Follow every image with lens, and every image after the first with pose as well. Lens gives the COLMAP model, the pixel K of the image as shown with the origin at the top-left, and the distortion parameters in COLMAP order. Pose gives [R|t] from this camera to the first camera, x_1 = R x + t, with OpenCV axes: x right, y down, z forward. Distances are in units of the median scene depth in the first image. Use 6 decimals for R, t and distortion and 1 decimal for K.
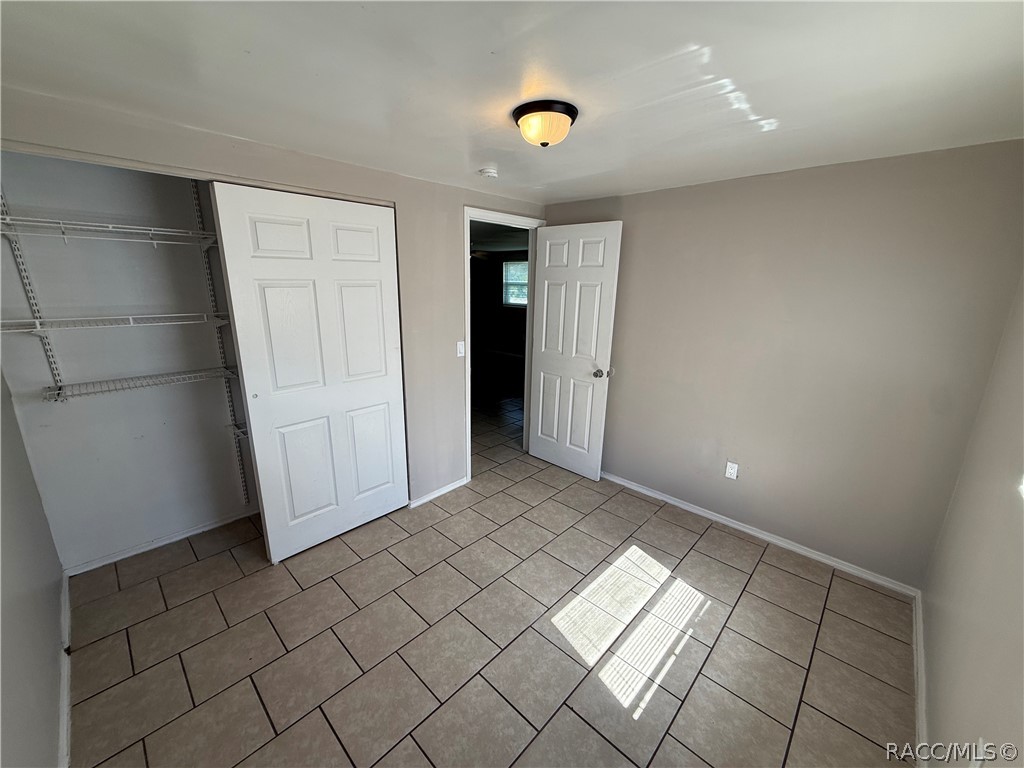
lens RADIAL K [[406.6, 0, 509.2], [0, 406.6, 383.2], [0, 0, 1]] dist [0.000588, -0.000333]
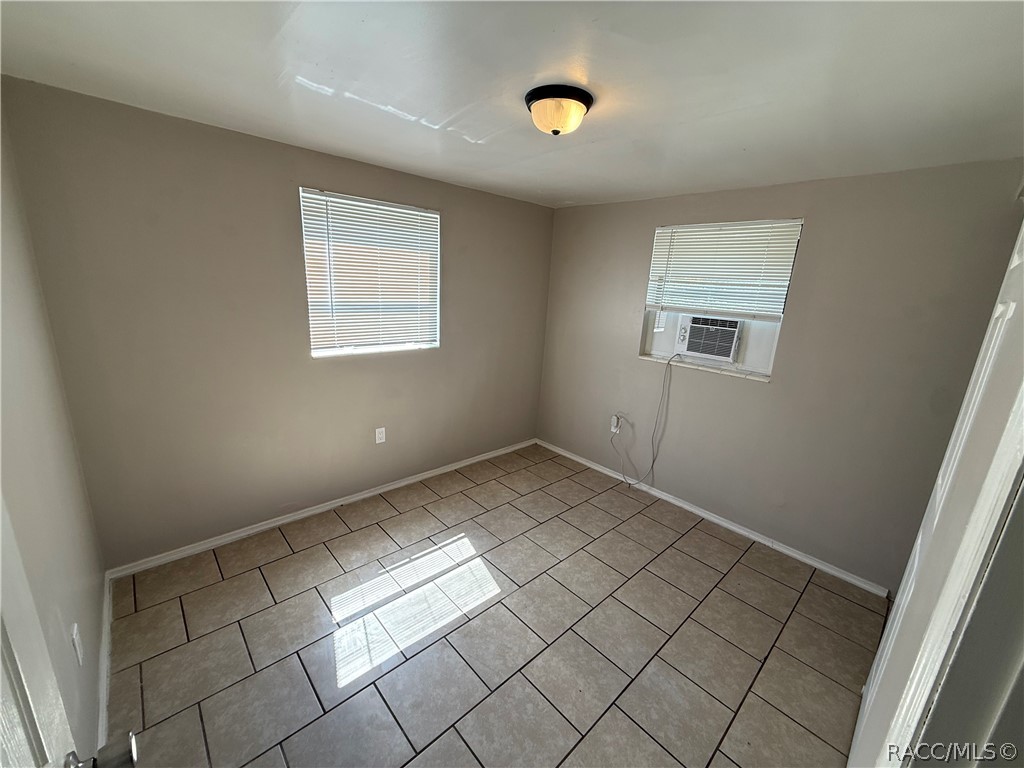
lens RADIAL K [[406.6, 0, 509.2], [0, 406.6, 383.2], [0, 0, 1]] dist [0.000588, -0.000333]
pose [[-0.995174, -0.087411, 0.044588, 0.082212], [-0.055369, 0.875367, 0.480279, -0.419518], [-0.081013, 0.475492, -0.875982, 1.711823]]
